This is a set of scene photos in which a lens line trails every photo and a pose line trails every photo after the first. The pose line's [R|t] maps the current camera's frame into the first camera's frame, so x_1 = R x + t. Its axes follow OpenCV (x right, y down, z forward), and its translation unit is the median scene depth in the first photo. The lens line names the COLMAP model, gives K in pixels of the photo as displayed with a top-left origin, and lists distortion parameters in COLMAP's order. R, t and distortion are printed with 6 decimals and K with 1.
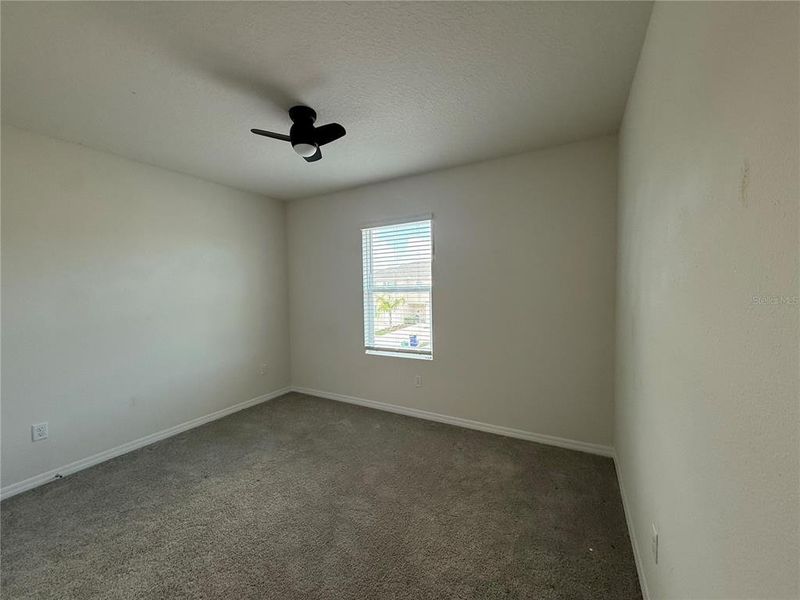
lens RADIAL K [[315.7, 0, 400.0], [0, 315.7, 300.0], [0, 0, 1]] dist [-0.000418, -0.000039]
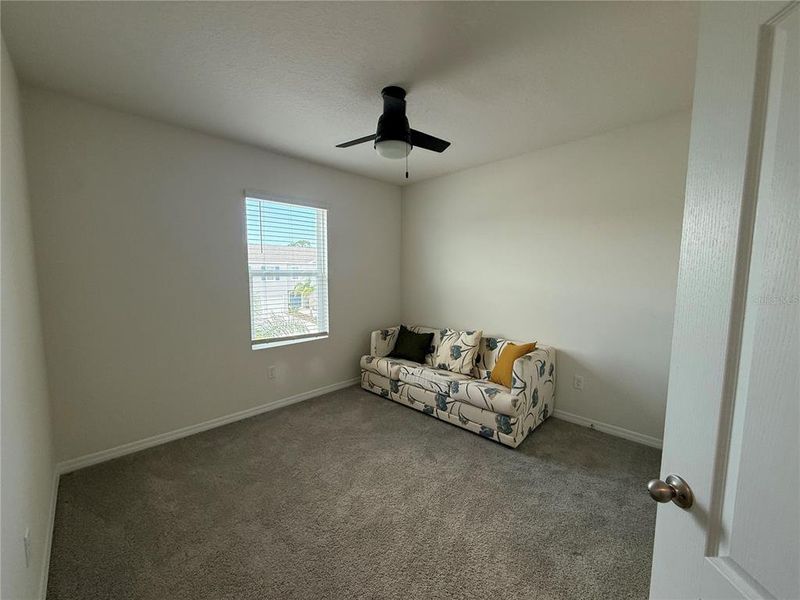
lens RADIAL K [[315.7, 0, 400.0], [0, 315.7, 300.0], [0, 0, 1]] dist [-0.000418, -0.000039]
pose [[0.274148, -0.070527, 0.959098, -0.813316], [0.027355, 0.997476, 0.065529, -0.006426], [-0.961298, 0.008272, 0.275385, 0.413003]]
